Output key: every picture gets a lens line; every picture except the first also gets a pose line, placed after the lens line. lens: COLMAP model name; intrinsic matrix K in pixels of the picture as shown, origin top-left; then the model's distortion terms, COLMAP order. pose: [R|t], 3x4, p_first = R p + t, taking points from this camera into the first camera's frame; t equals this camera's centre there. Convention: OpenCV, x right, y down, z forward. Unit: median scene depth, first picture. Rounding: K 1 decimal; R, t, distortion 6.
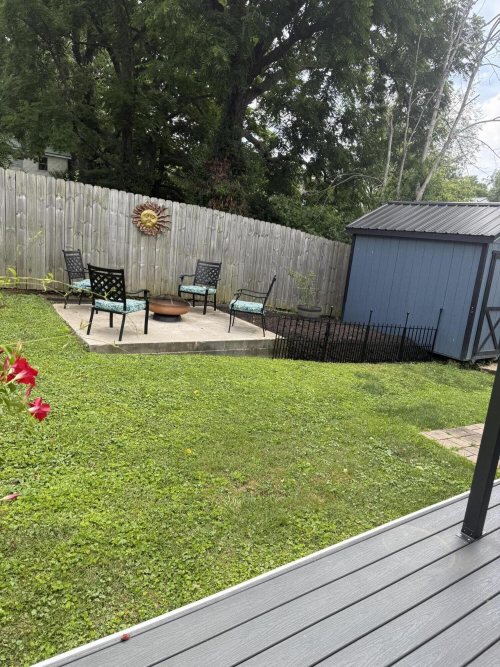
lens RADIAL K [[481.0, 0, 250.4], [0, 481.0, 337.5], [0, 0, 1]] dist [0.060623, -0.038026]
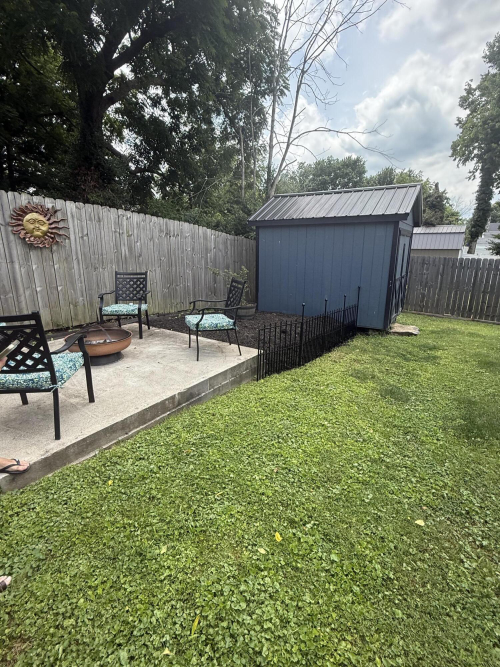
lens RADIAL K [[336.8, 0, 247.9], [0, 336.8, 333.8], [0, 0, 1]] dist [0.000398, 0.001152]
pose [[0.913523, -0.202654, 0.352714, -0.127183], [0.179108, 0.978882, 0.098537, -0.075920], [-0.365234, -0.026842, 0.930529, 0.393806]]
